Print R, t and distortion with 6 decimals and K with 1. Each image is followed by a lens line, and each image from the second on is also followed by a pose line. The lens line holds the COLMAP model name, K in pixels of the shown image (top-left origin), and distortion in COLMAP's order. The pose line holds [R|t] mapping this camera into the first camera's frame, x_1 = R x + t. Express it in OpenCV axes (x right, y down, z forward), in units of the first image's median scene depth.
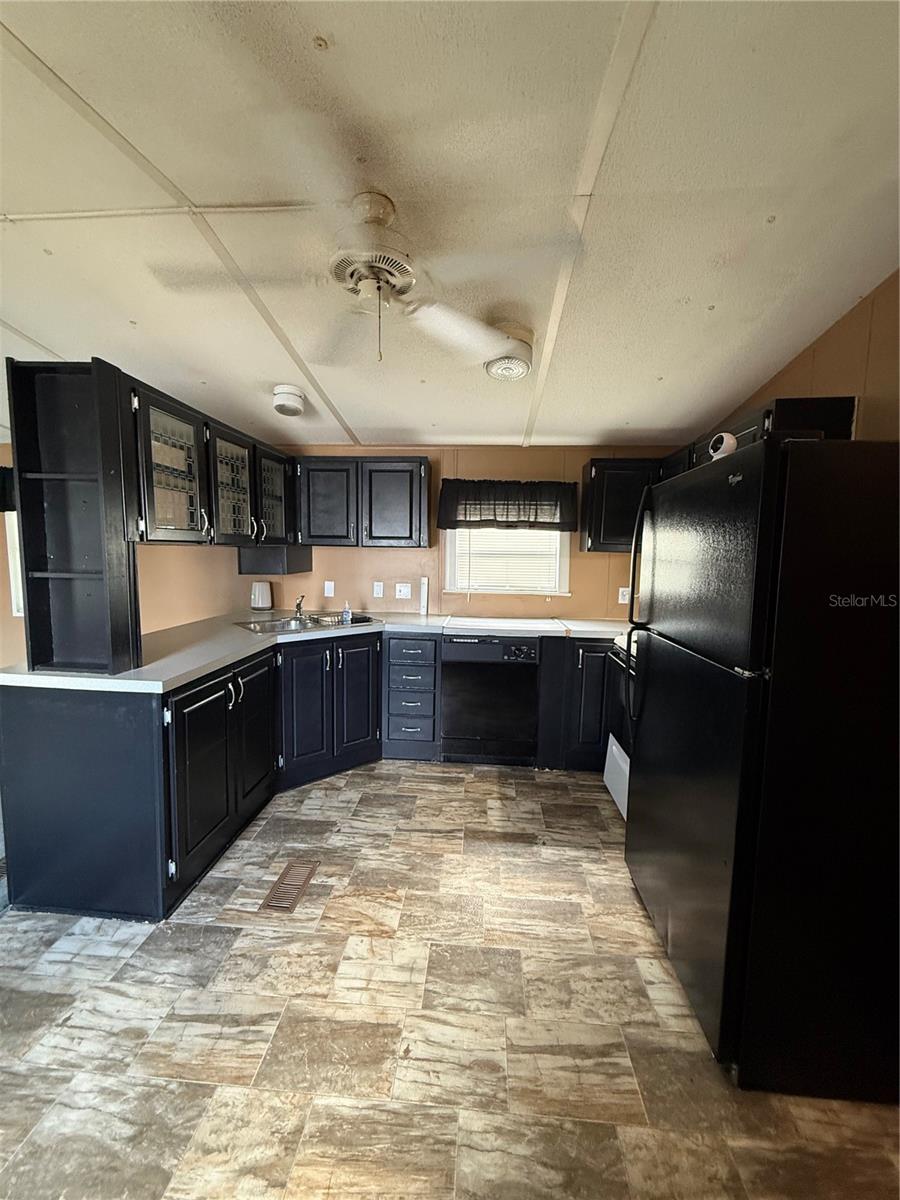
lens RADIAL K [[475.2, 0, 449.6], [0, 475.2, 598.1], [0, 0, 1]] dist [-0.000693, -0.000101]
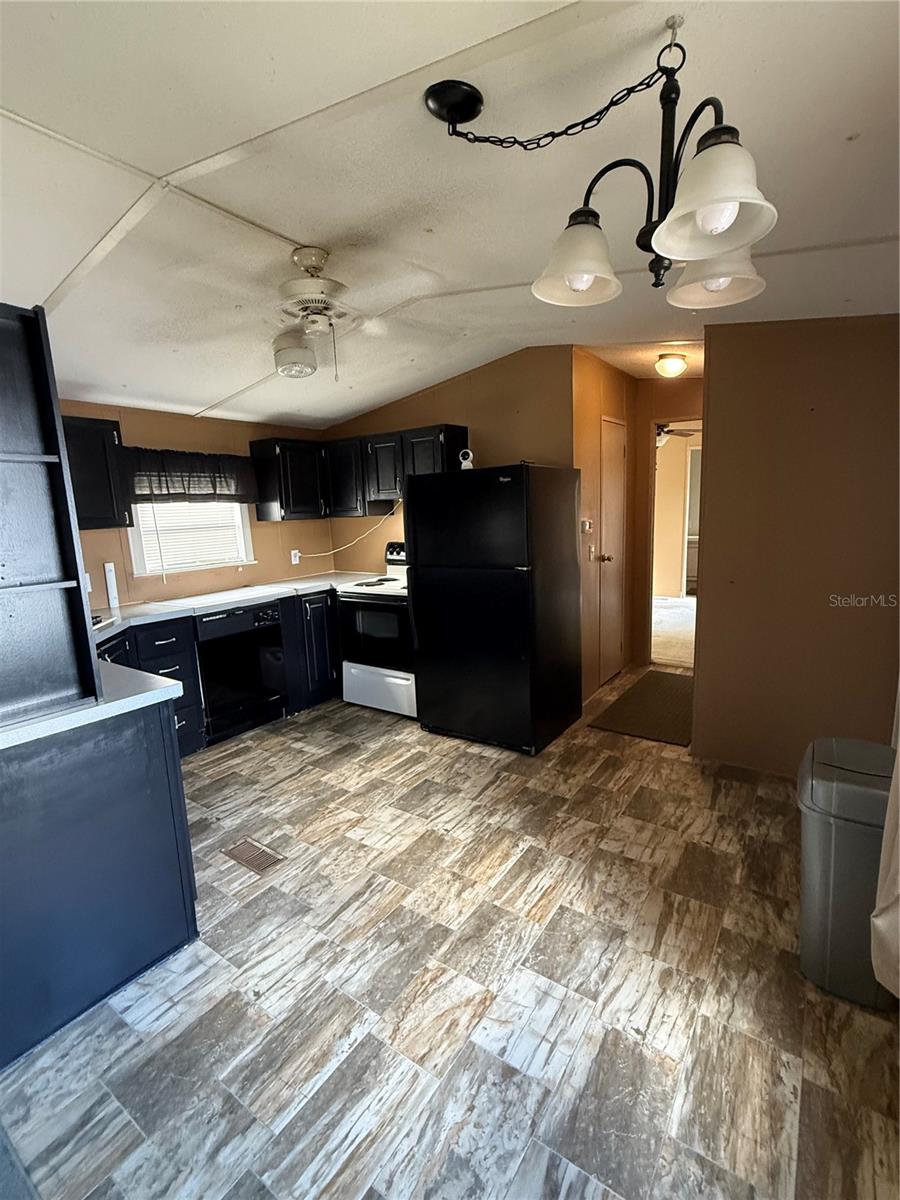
lens RADIAL K [[541.6, 0, 450.0], [0, 541.6, 600.0], [0, 0, 1]] dist [-0.000446, -0.000317]
pose [[0.513032, -0.182207, 0.838808, -0.995389], [0.132712, 0.982298, 0.132206, -0.047129], [-0.848048, 0.043494, 0.528131, -0.022480]]
